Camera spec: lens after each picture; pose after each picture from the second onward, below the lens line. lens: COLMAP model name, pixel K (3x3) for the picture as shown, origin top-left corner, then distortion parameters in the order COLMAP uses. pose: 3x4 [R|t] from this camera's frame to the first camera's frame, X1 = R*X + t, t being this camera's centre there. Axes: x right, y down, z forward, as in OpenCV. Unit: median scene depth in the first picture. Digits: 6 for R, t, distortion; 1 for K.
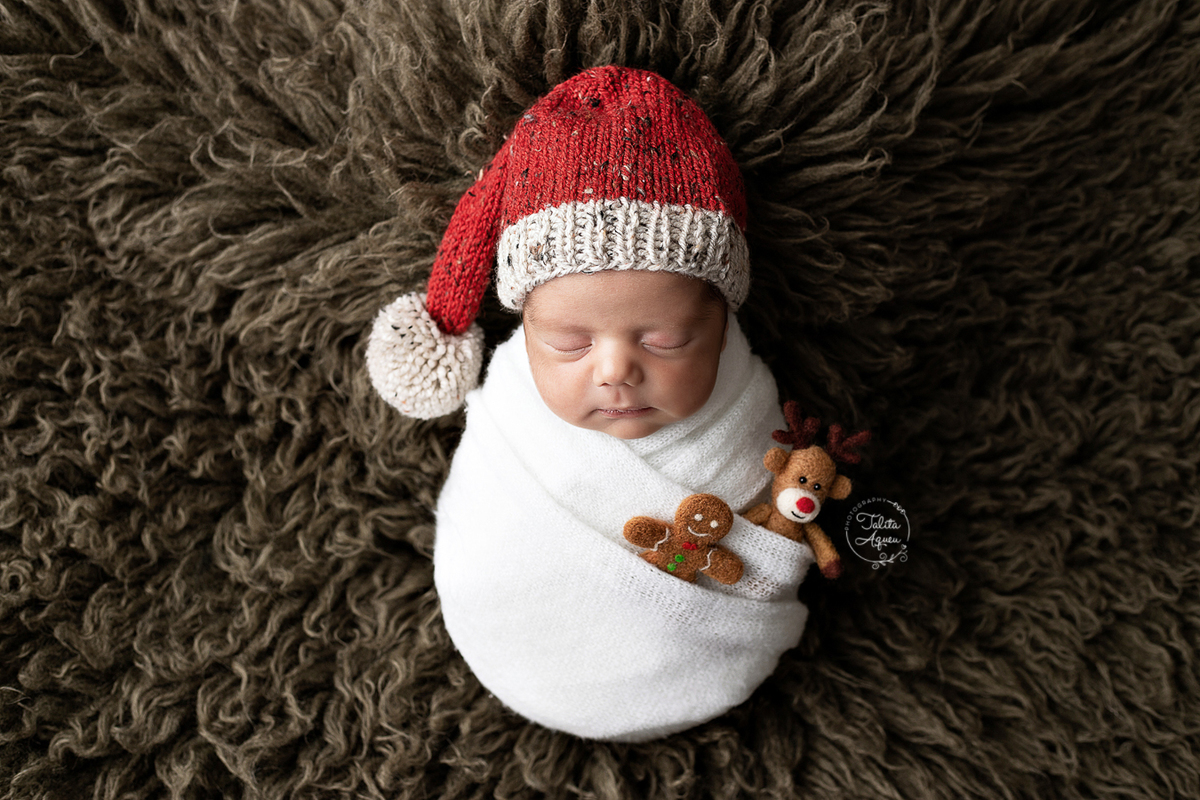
lens RADIAL K [[1790.4, 0, 602.9], [0, 1790.4, 407.7], [0, 0, 1]] dist [-0.086957, 0.000000]
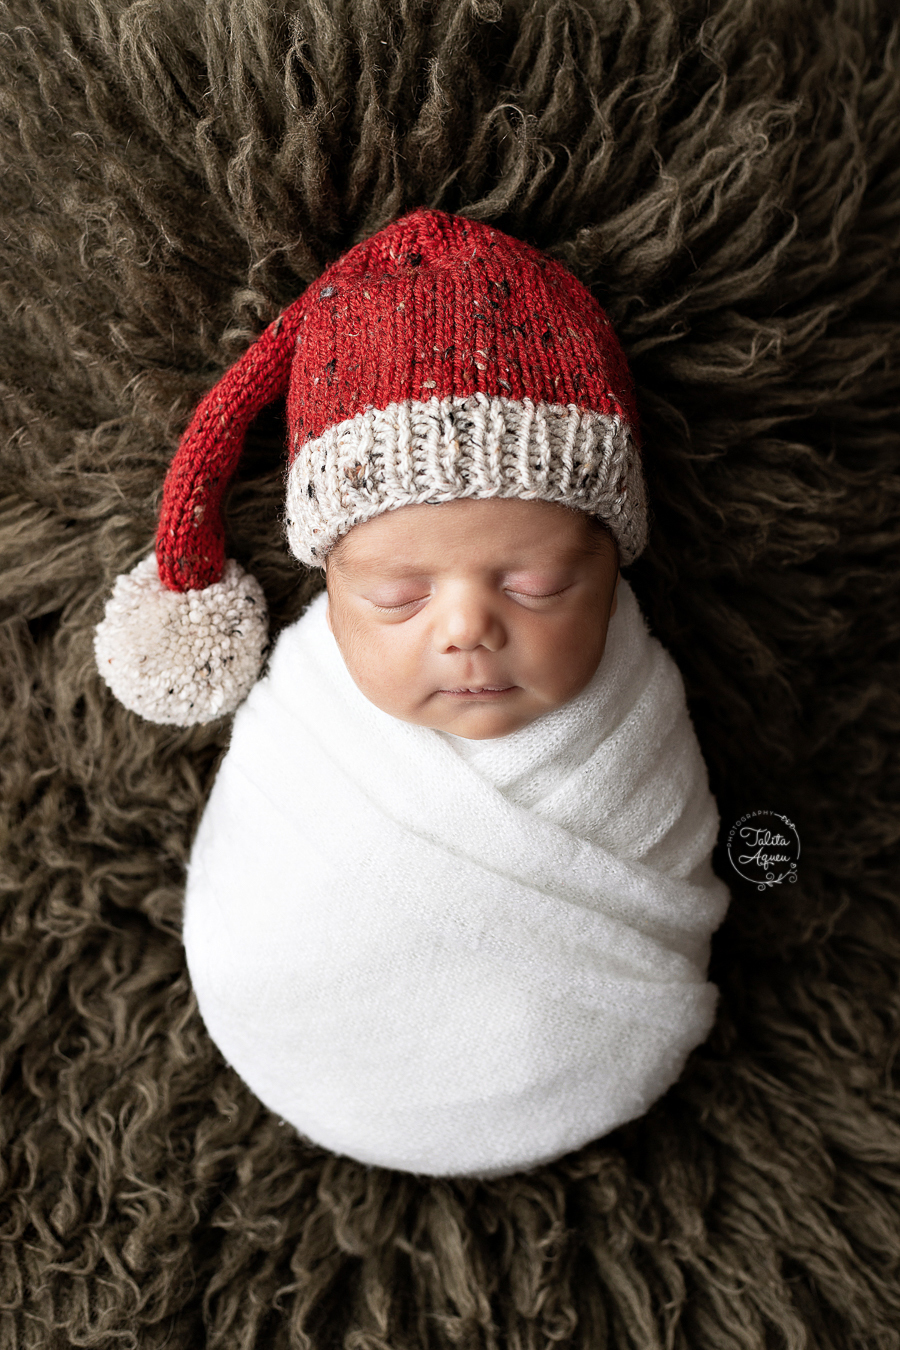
lens RADIAL K [[2014.2, 0, 447.7], [0, 2014.2, 661.3], [0, 0, 1]] dist [-0.086957, 0.000000]
pose [[0.997725, -0.026925, 0.061805, -0.041534], [0.029169, 0.998937, -0.035688, 0.008340], [-0.060779, 0.037410, 0.997450, 0.203624]]
